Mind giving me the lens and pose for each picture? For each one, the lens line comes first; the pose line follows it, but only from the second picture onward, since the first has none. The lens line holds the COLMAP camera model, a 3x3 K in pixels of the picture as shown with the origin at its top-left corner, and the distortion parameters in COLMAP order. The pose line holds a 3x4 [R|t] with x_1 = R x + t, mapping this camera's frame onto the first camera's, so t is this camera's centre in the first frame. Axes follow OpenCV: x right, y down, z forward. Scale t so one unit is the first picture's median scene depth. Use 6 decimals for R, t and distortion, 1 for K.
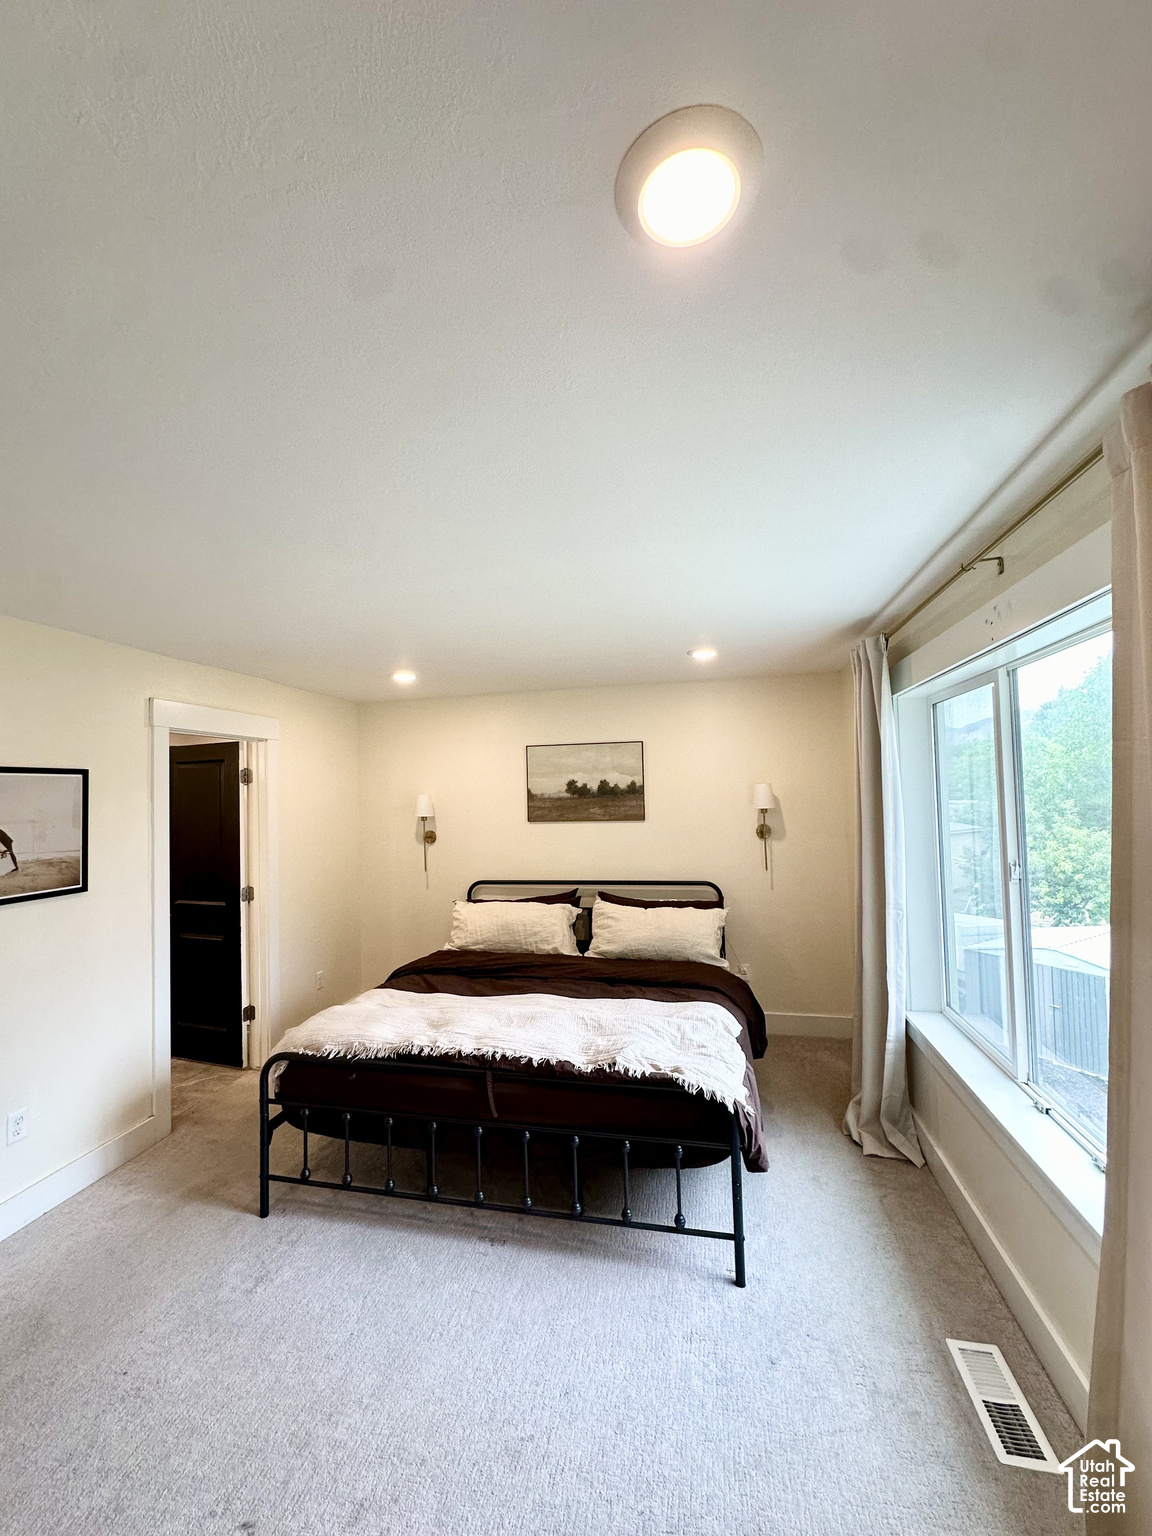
lens RADIAL K [[638.5, 0, 576.0], [0, 638.5, 768.0], [0, 0, 1]] dist [0.000525, -0.000028]
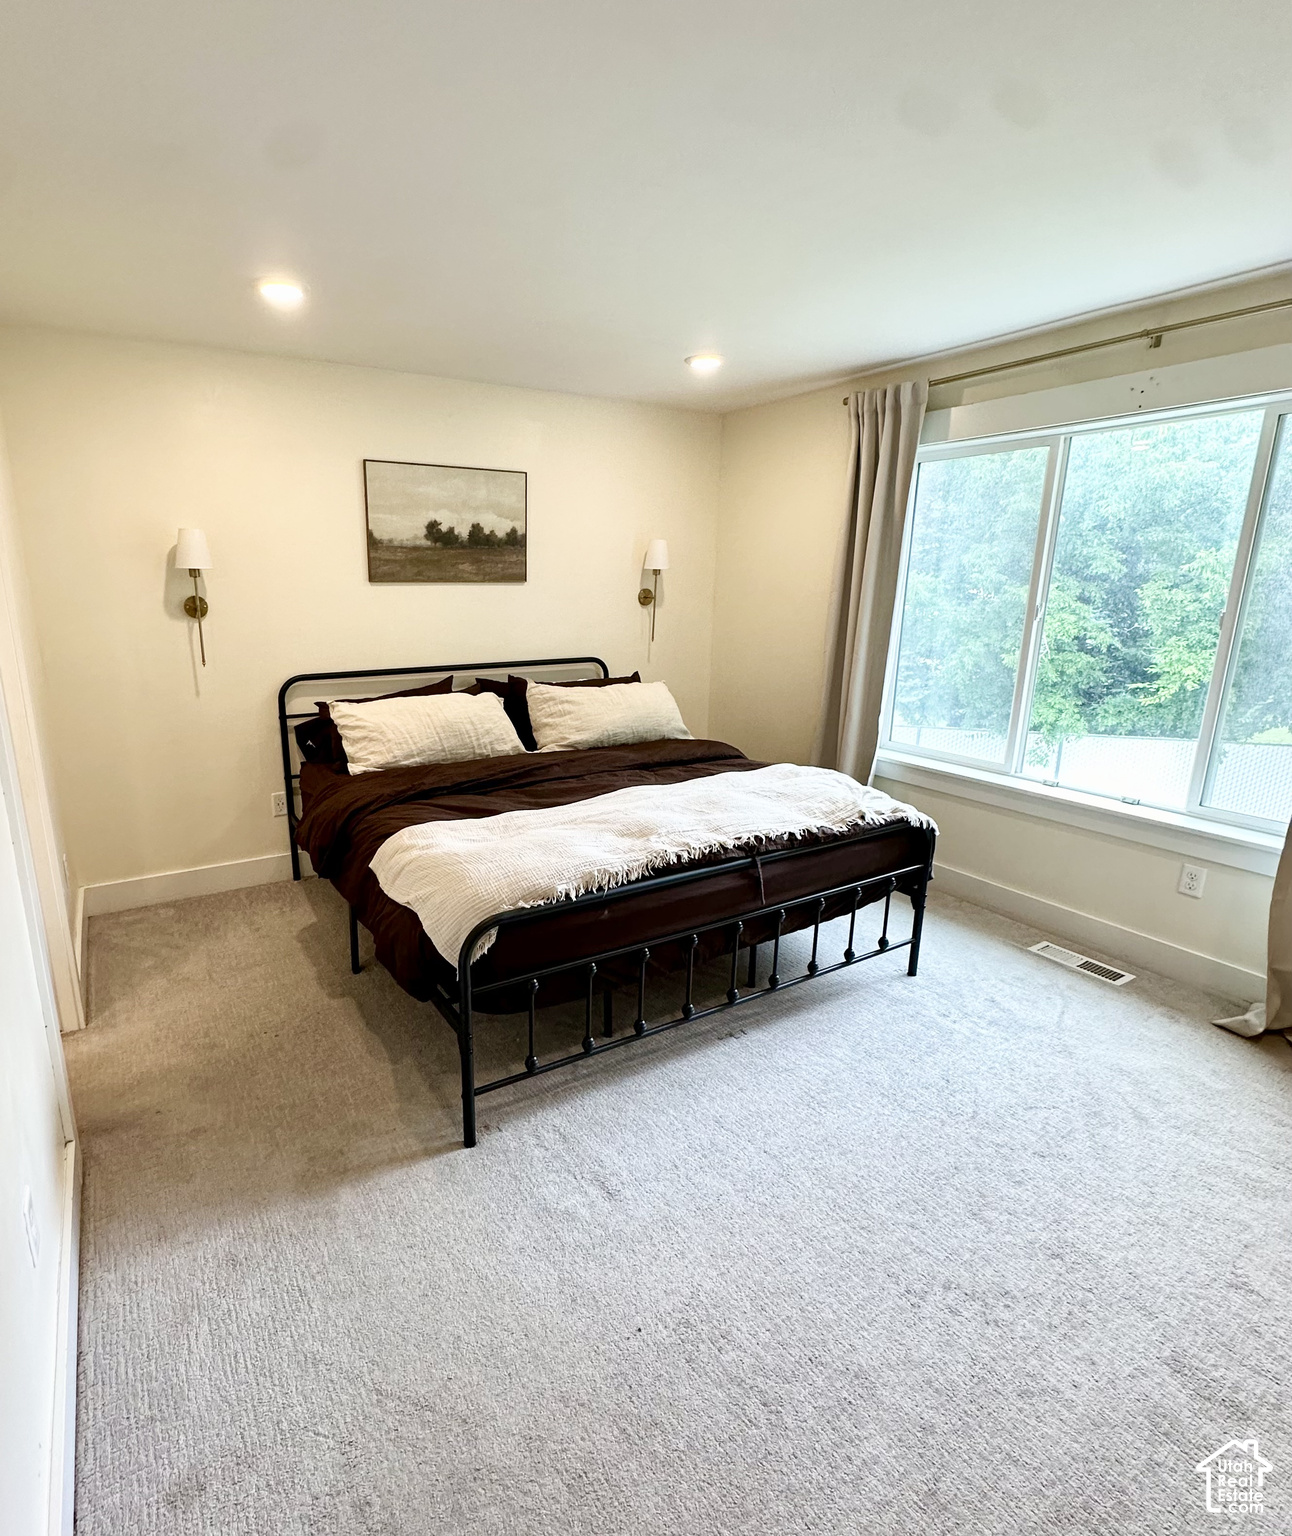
lens RADIAL K [[778.8, 0, 646.0], [0, 778.8, 768.0], [0, 0, 1]] dist [-0.002162, -0.000280]
pose [[0.716523, -0.145252, 0.682273, -0.545959], [-0.047649, 0.965605, 0.255612, 0.061339], [-0.695934, -0.215661, 0.684957, 0.248772]]
